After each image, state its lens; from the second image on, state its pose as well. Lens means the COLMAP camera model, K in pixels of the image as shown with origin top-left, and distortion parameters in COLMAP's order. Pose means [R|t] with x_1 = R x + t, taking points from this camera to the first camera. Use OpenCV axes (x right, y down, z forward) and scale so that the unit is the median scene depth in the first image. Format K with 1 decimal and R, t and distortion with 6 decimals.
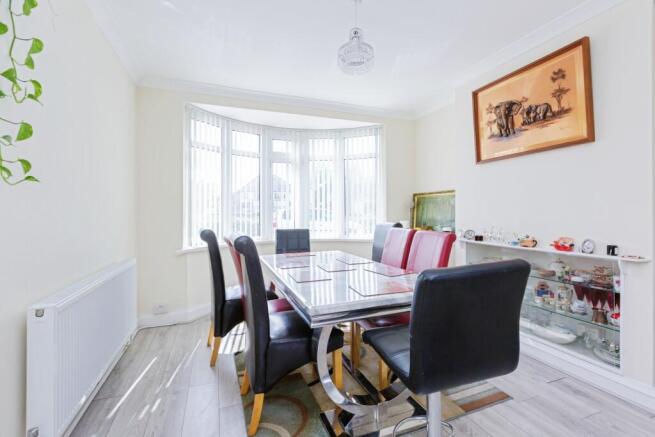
lens RADIAL K [[293.2, 0, 328.7], [0, 293.2, 214.0], [0, 0, 1]] dist [-0.001191, -0.000205]
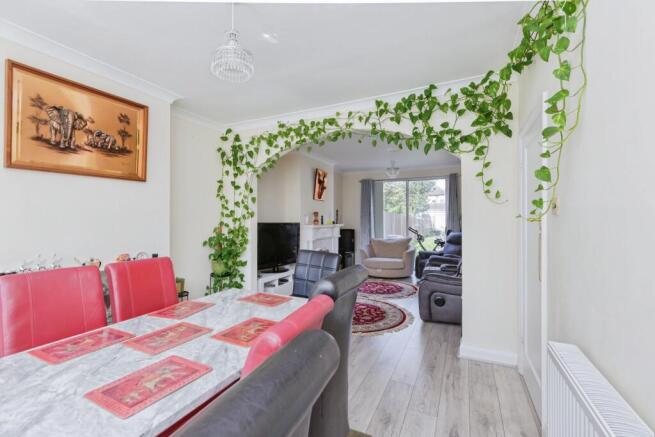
lens RADIAL K [[293.2, 0, 327.5], [0, 293.2, 218.0], [0, 0, 1]] dist [-0.001191, -0.000205]
pose [[-0.680304, 0.006816, 0.732898, -0.669019], [0.005487, 0.999976, -0.004206, -0.060124], [-0.732909, 0.001160, -0.680325, 1.224136]]
